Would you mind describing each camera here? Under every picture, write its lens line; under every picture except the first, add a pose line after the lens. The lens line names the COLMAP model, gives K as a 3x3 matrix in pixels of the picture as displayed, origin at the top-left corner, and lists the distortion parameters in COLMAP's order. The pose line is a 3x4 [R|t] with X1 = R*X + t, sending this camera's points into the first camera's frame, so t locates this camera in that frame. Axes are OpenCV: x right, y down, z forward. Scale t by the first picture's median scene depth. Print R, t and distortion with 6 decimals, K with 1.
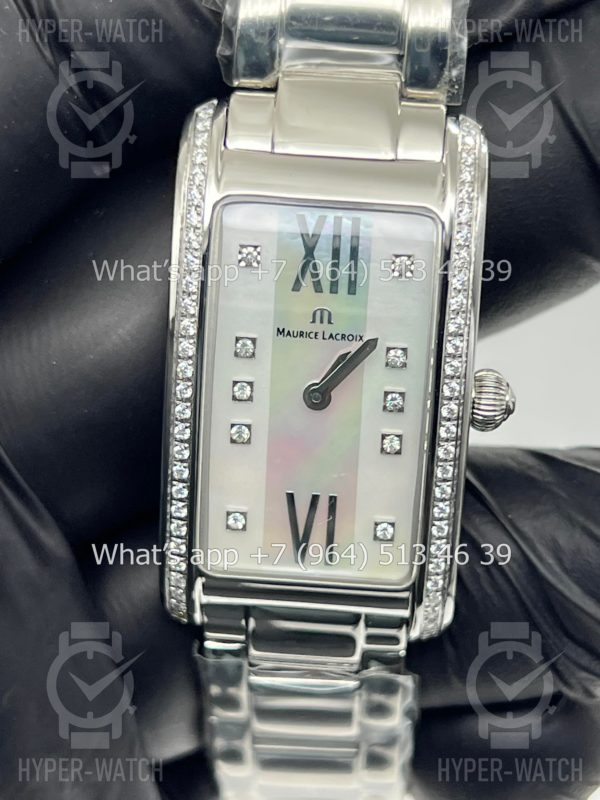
lens RADIAL K [[1822.0, 0, 300.0], [0, 1822.0, 400.0], [0, 0, 1]] dist [0.088907, 0.068070]
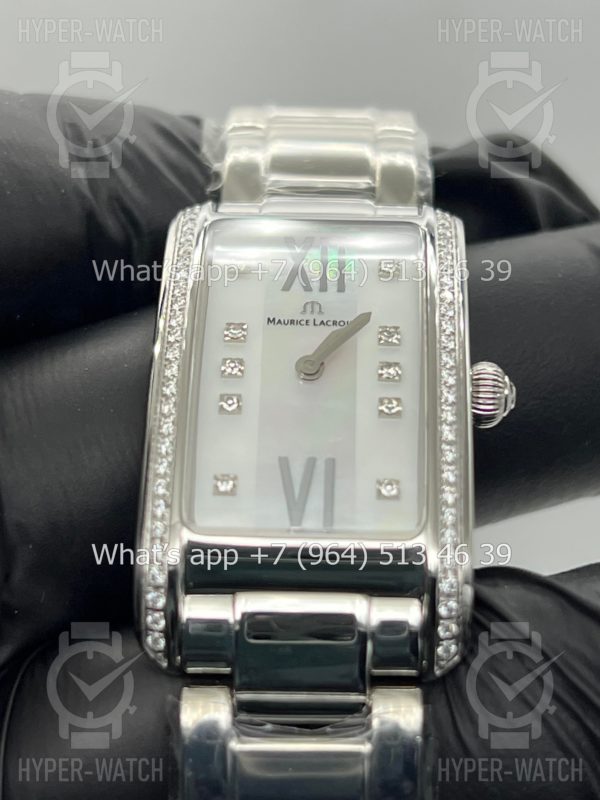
lens RADIAL K [[1822.0, 0, 300.0], [0, 1822.0, 400.0], [0, 0, 1]] dist [0.088907, 0.068070]
pose [[0.998936, 0.002088, 0.046064, -0.040247], [0.033283, 0.658744, -0.751630, 0.731616], [-0.031913, 0.752364, 0.657974, 0.376224]]
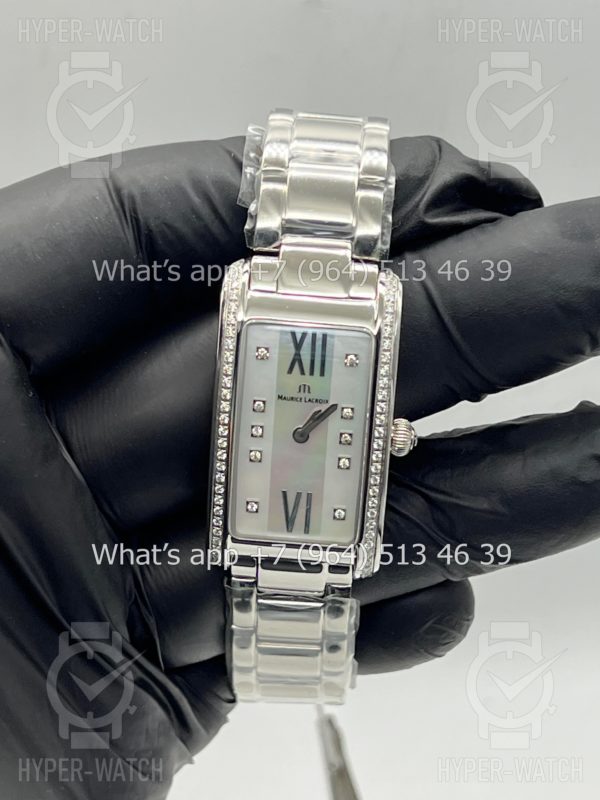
lens RADIAL K [[1822.0, 0, 300.0], [0, 1822.0, 400.0], [0, 0, 1]] dist [0.088907, 0.068070]
pose [[0.999870, 0.012592, 0.010091, -0.009048], [-0.012913, 0.999391, 0.032419, -0.089699], [-0.009677, -0.032545, 0.999423, -0.700390]]
